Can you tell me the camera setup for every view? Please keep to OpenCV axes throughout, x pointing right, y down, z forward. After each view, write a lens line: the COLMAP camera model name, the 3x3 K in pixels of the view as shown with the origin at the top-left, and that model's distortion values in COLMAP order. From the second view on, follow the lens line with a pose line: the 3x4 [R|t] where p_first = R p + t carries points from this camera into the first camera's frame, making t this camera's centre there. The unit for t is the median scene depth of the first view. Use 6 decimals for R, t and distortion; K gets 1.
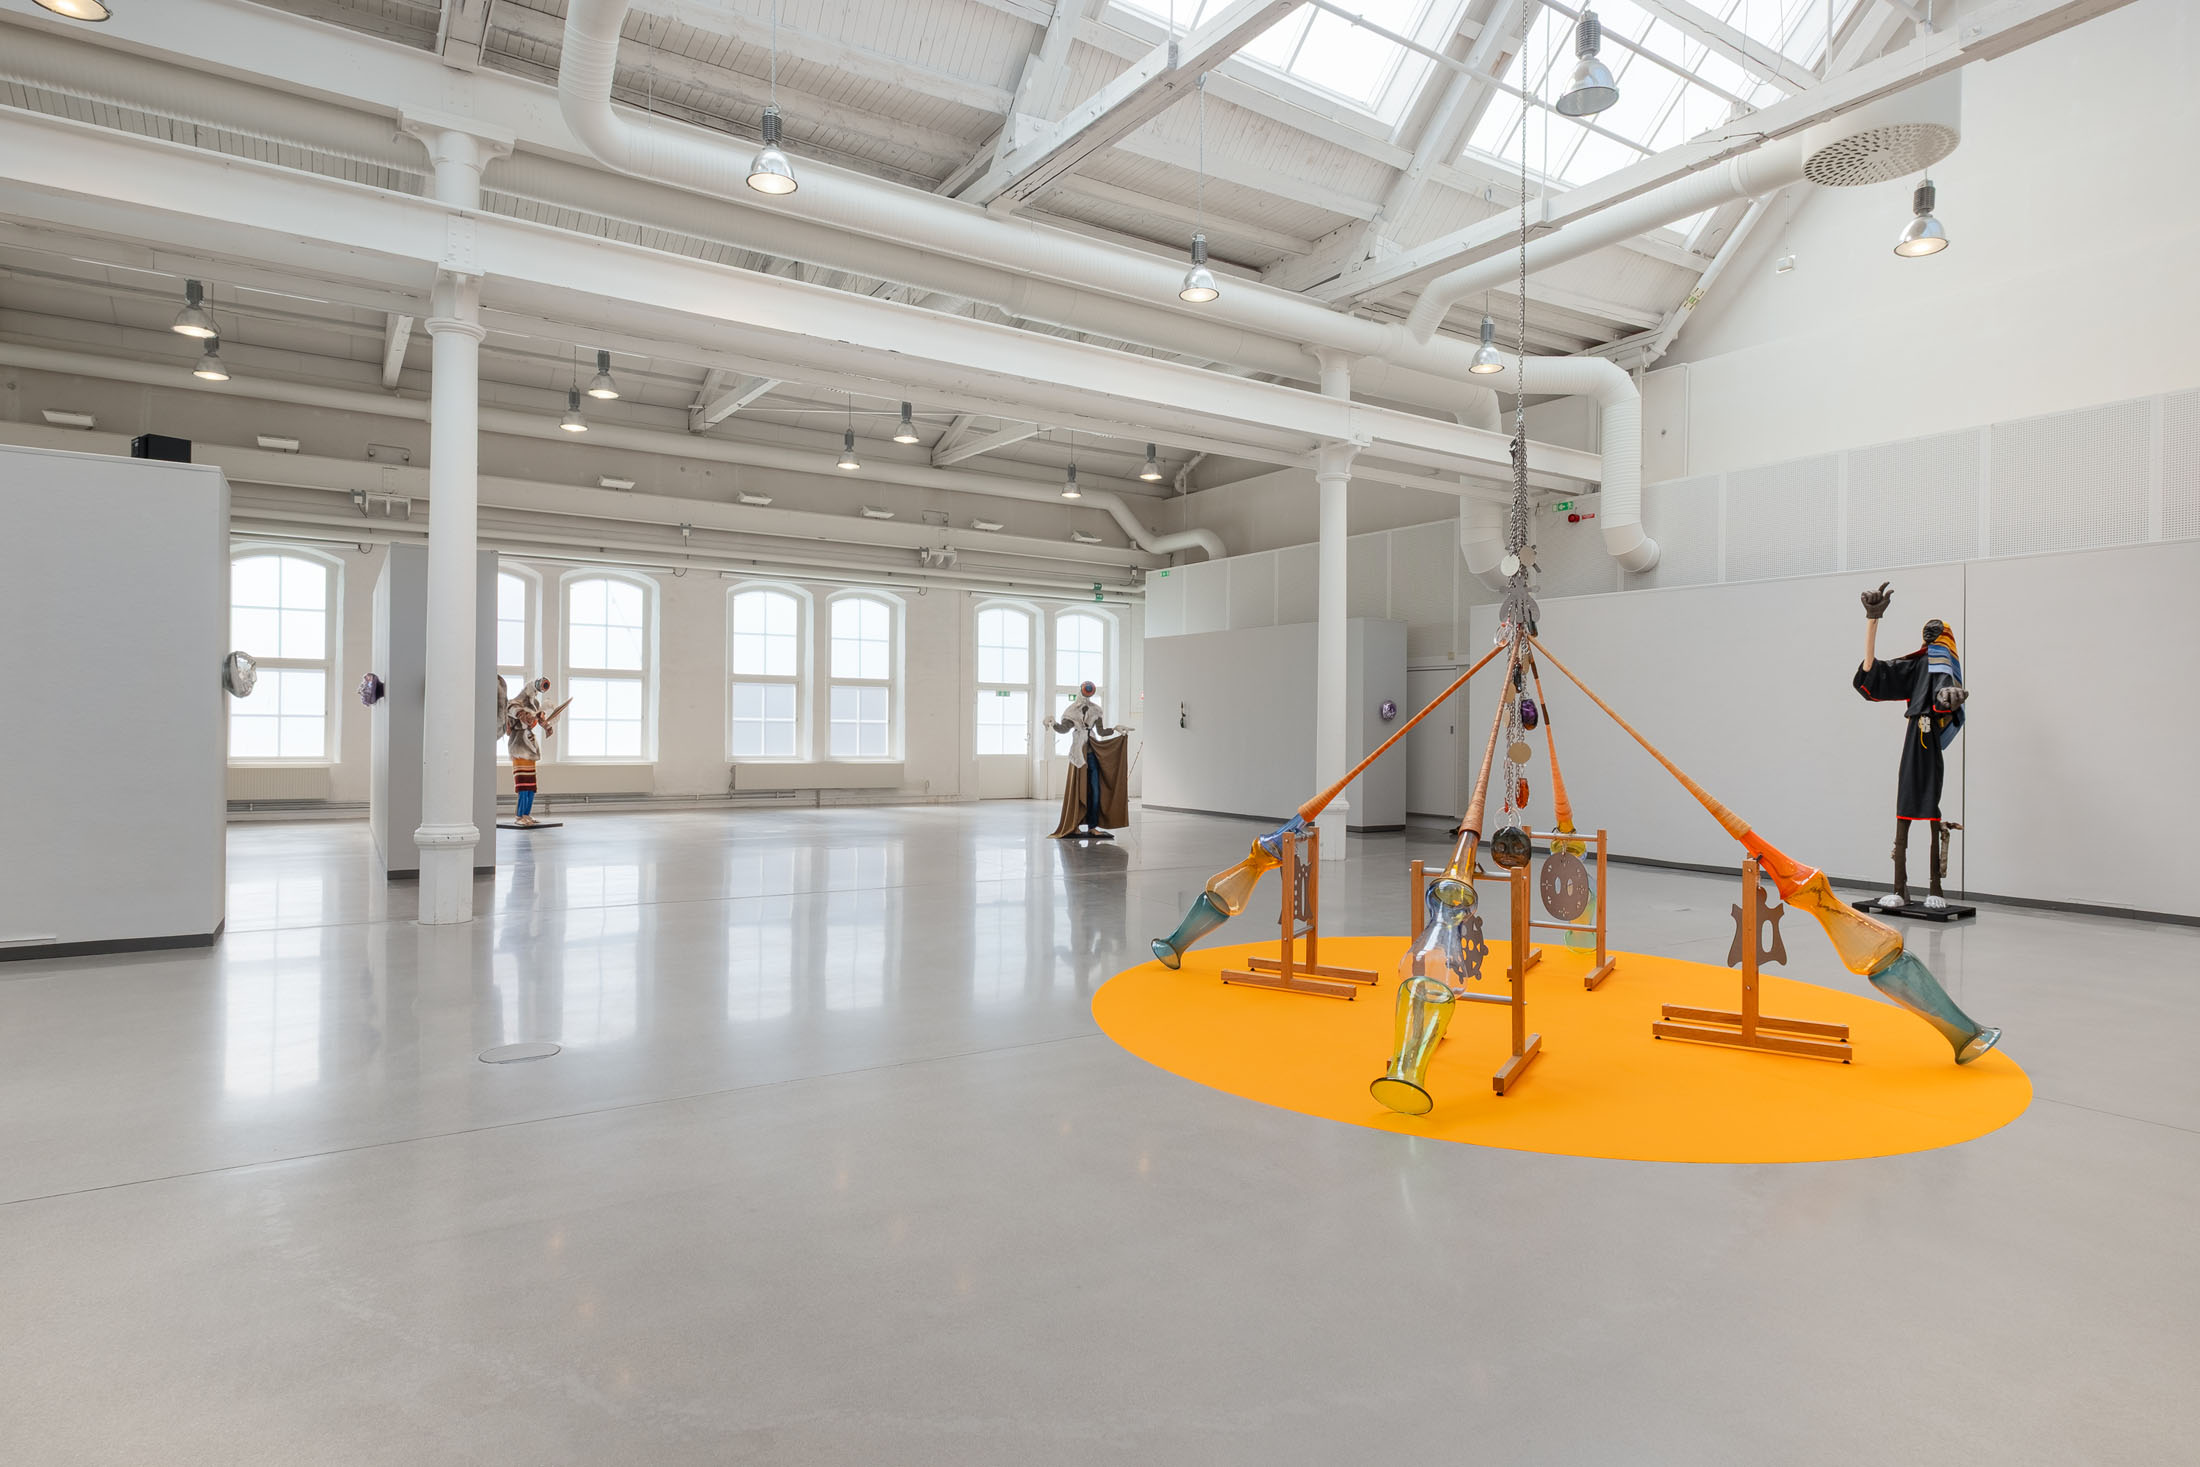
lens RADIAL K [[1188.7, 0, 1107.7], [0, 1188.7, 730.3], [0, 0, 1]] dist [-0.004807, 0.000603]
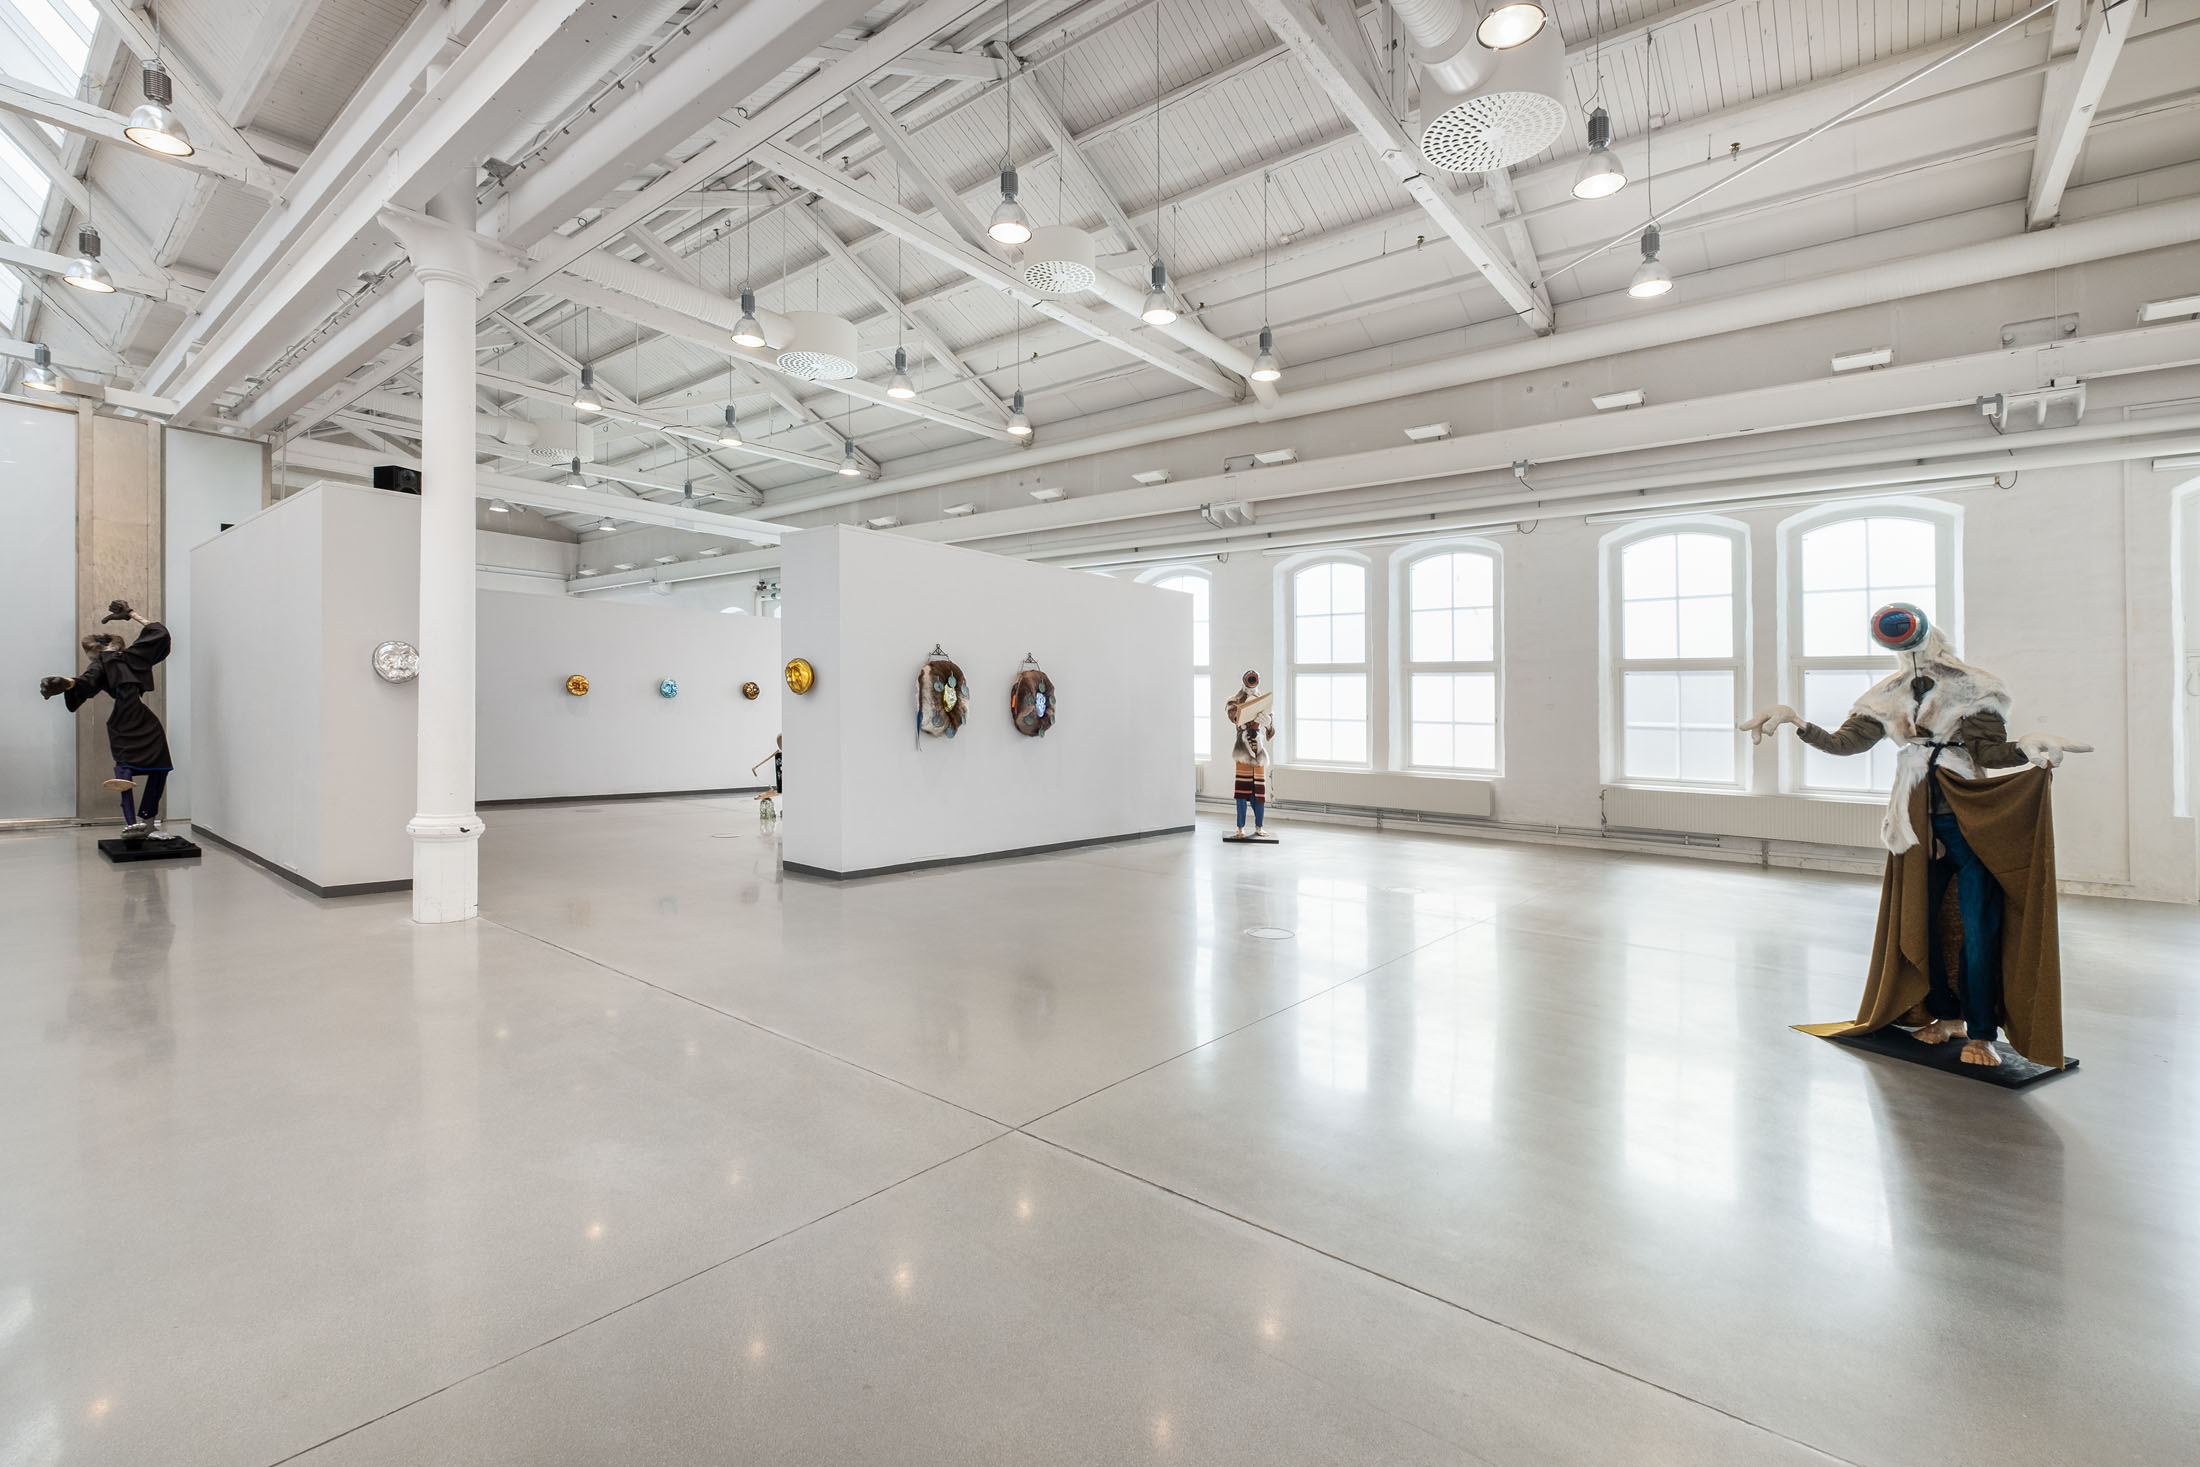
lens RADIAL K [[969.9, 0, 1102.0], [0, 969.9, 704.6], [0, 0, 1]] dist [0.004030, -0.004703]
pose [[0.304319, -0.015872, -0.952438, 0.152192], [-0.023859, 0.999420, -0.024278, 0.000360], [0.952271, 0.030113, 0.303764, 0.603002]]
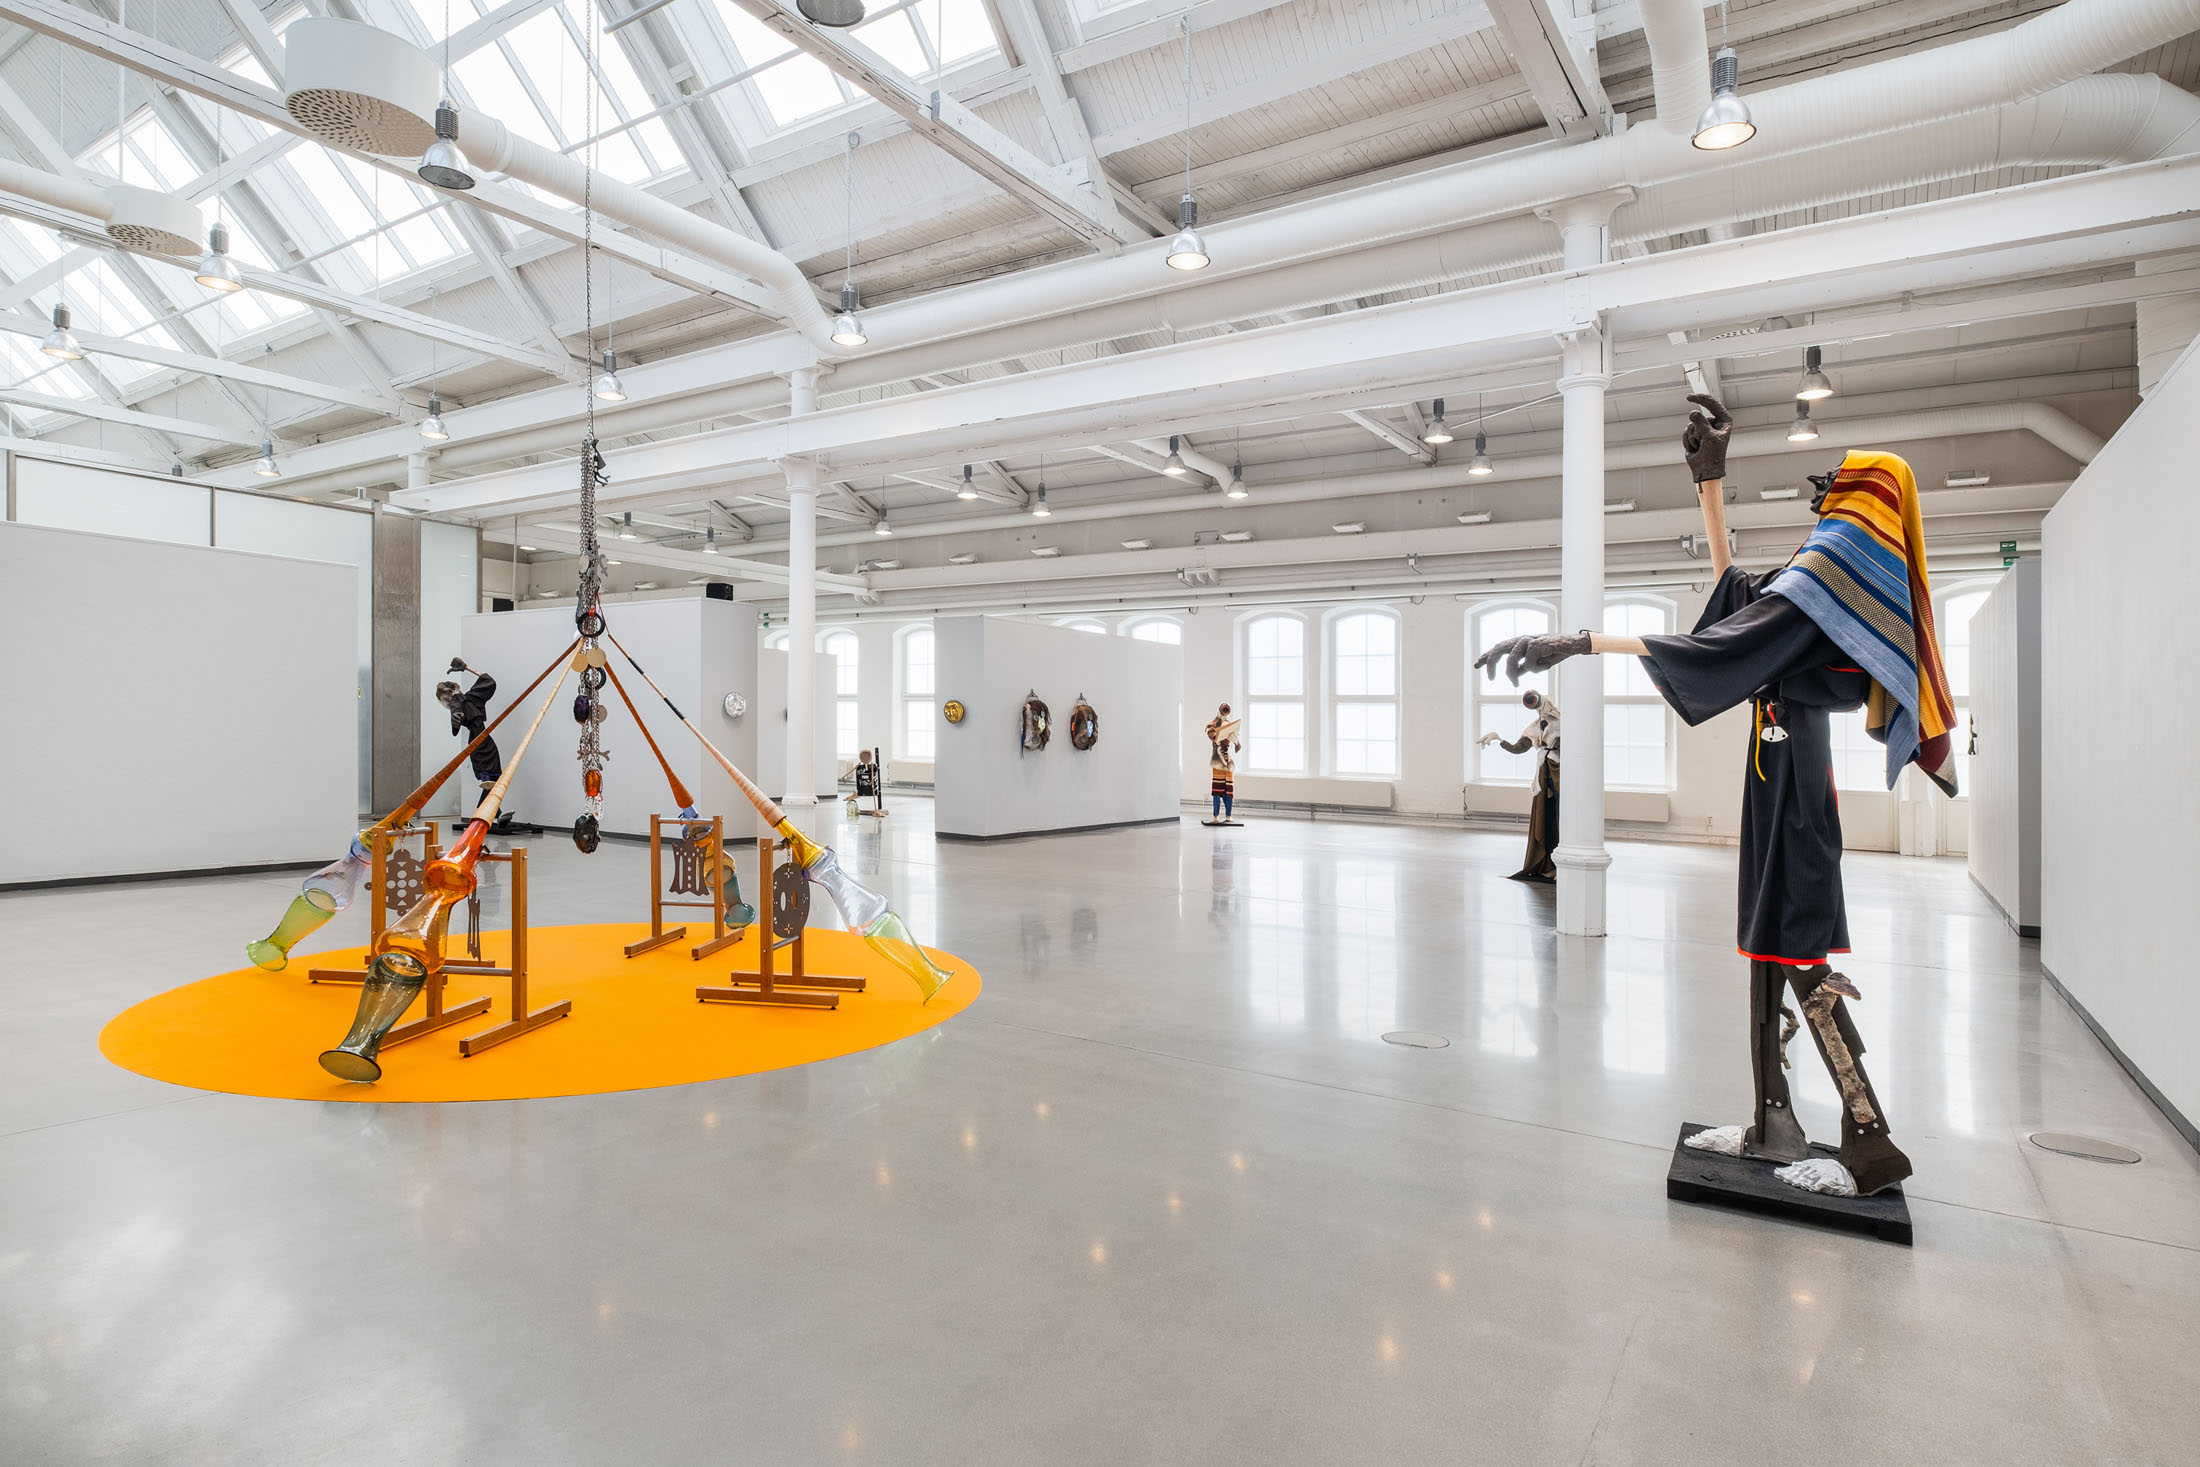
lens RADIAL K [[1188.7, 0, 1093.0], [0, 1188.7, 754.4], [0, 0, 1]] dist [-0.004807, 0.000603]
pose [[0.396768, 0.011209, -0.917850, 0.530383], [-0.019884, 0.999796, 0.003615, 0.005643], [0.917703, 0.016817, 0.396910, 0.345643]]
